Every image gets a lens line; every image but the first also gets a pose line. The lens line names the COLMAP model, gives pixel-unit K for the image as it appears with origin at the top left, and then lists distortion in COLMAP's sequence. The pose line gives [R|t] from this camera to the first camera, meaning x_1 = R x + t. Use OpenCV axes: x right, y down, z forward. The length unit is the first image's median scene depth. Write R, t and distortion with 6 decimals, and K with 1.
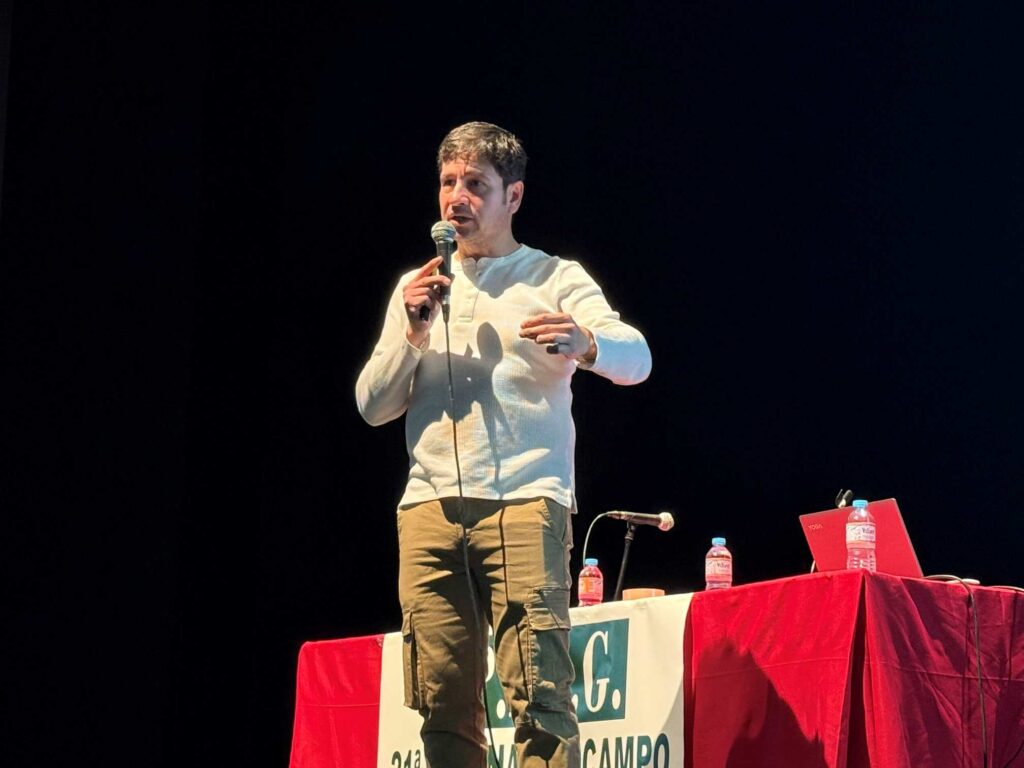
lens RADIAL K [[2290.5, 0, 513.8], [0, 2290.5, 382.6], [0, 0, 1]] dist [0.080778, 0.000000]
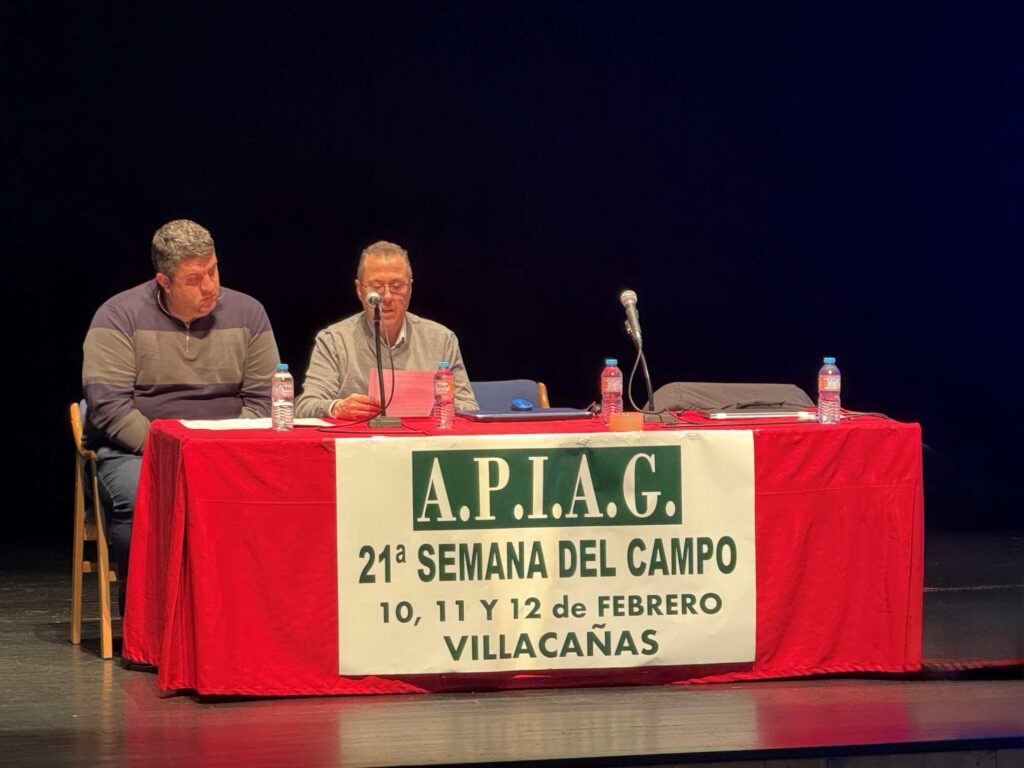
lens RADIAL K [[4559.9, 0, 511.1], [0, 4559.9, 385.5], [0, 0, 1]] dist [0.516114, 0.000000]
pose [[0.424984, -0.069224, 0.902550, -2.269622], [-0.179147, 0.970918, 0.158822, -0.314432], [-0.887297, -0.229186, 0.400223, 0.077928]]
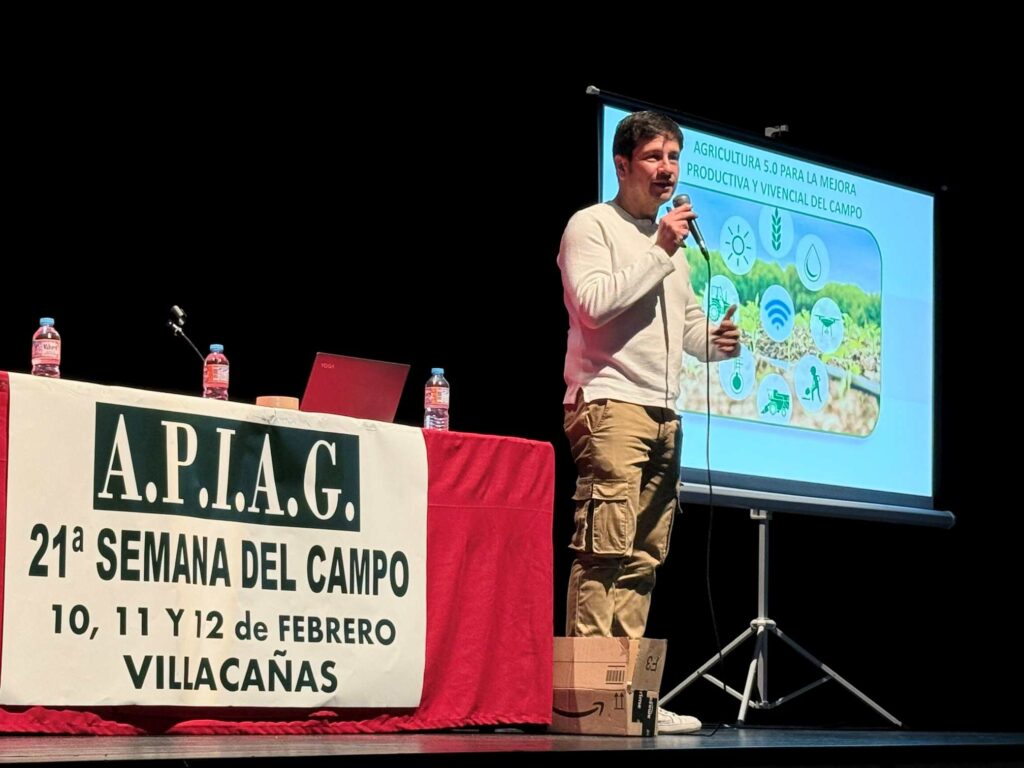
lens RADIAL K [[2507.5, 0, 511.8], [0, 2507.5, 386.6], [0, 0, 1]] dist [0.166248, 0.000000]
pose [[-0.203537, 0.104455, 0.973479, -1.070392], [-0.227108, 0.962136, -0.150722, 0.236562], [-0.952363, -0.251763, -0.172108, 1.134166]]
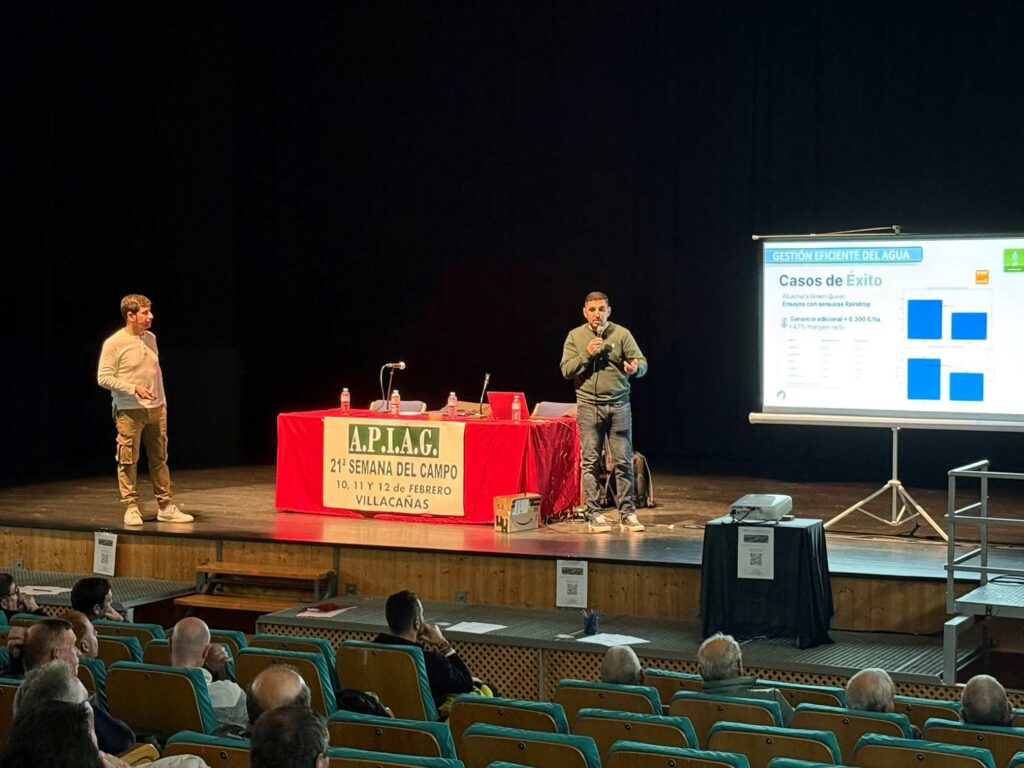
lens RADIAL K [[1959.7, 0, 513.6], [0, 1959.7, 383.6], [0, 0, 1]] dist [0.140726, 0.000000]
pose [[0.910480, -0.025146, 0.412789, -0.981666], [-0.081795, 0.967482, 0.239351, -0.617963], [-0.405384, -0.251689, 0.878815, -1.426850]]
